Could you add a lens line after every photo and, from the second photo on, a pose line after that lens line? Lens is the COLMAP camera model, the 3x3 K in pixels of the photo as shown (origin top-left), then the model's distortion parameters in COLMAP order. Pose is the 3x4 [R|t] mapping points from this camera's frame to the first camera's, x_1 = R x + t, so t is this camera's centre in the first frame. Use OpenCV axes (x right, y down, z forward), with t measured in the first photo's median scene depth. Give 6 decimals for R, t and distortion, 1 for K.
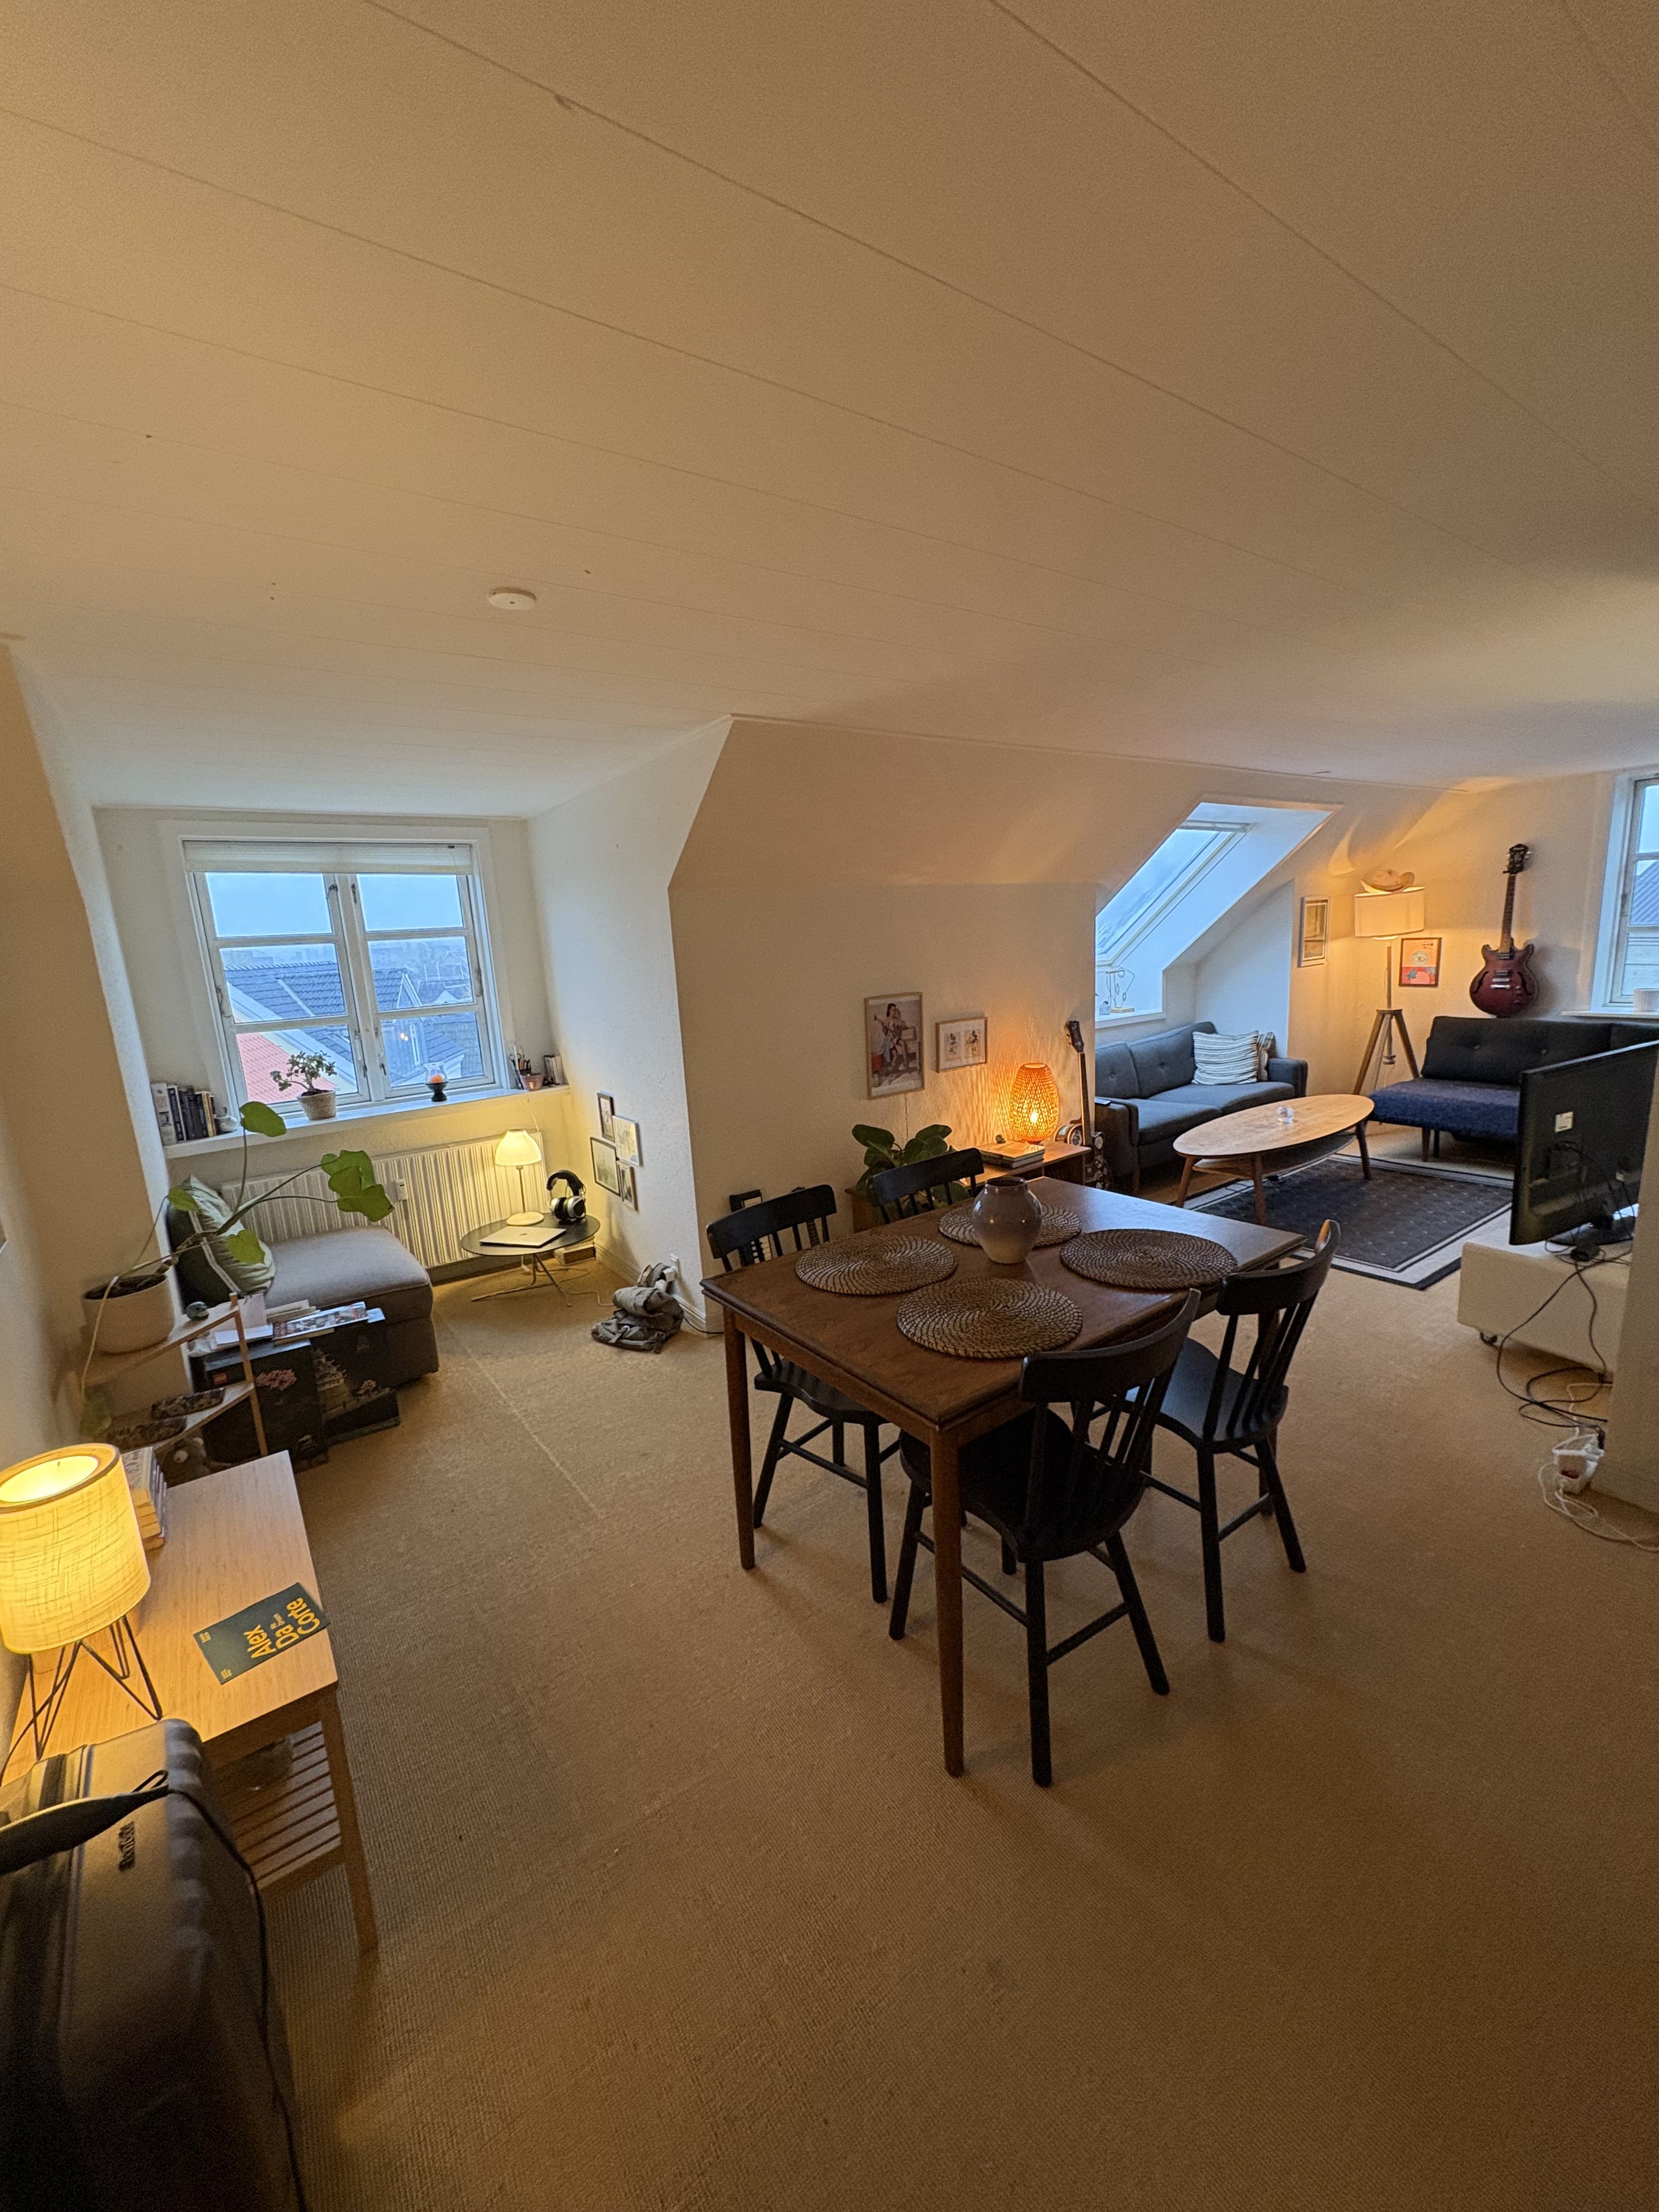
lens RADIAL K [[889.4, 0, 831.3], [0, 889.4, 1110.4], [0, 0, 1]] dist [-0.000028, 0.000013]
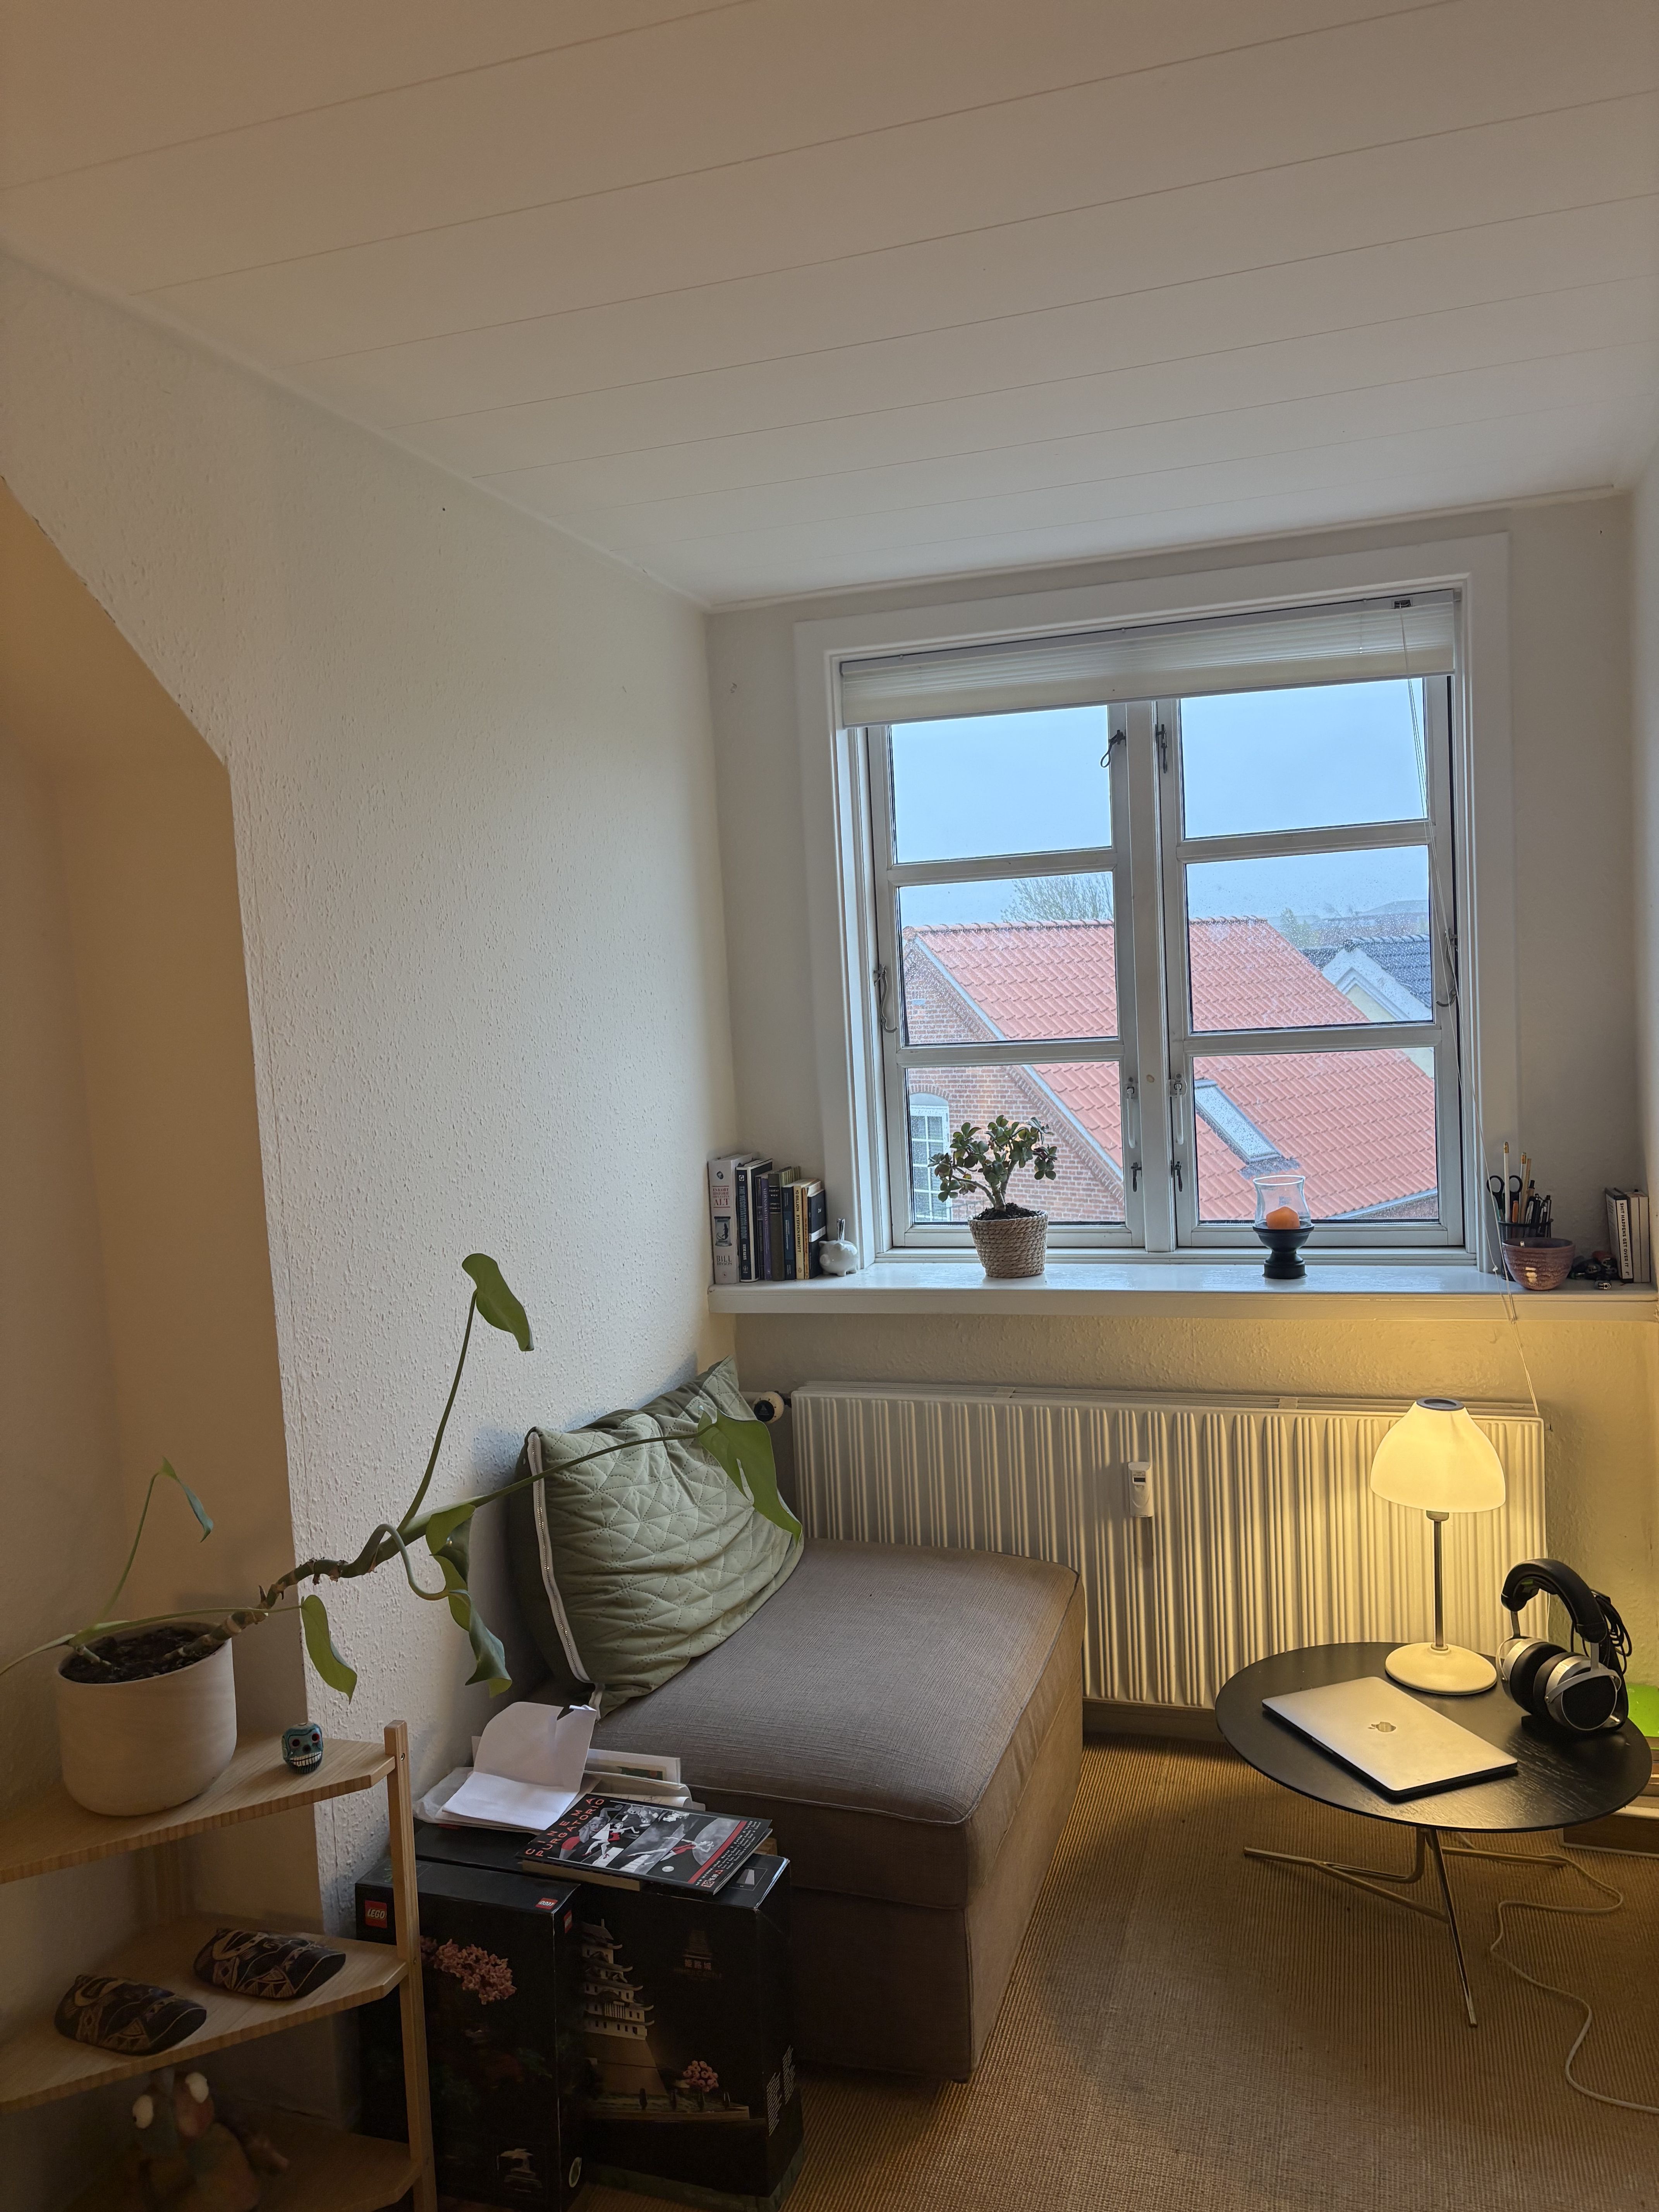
lens RADIAL K [[1684.7, 0, 832.4], [0, 1684.7, 1103.8], [0, 0, 1]] dist [0.028033, 0.002364]
pose [[0.588613, 0.089101, -0.803490, 0.019412], [-0.138553, 0.990320, 0.008320, -0.068845], [0.796453, 0.106429, 0.595260, 0.449420]]
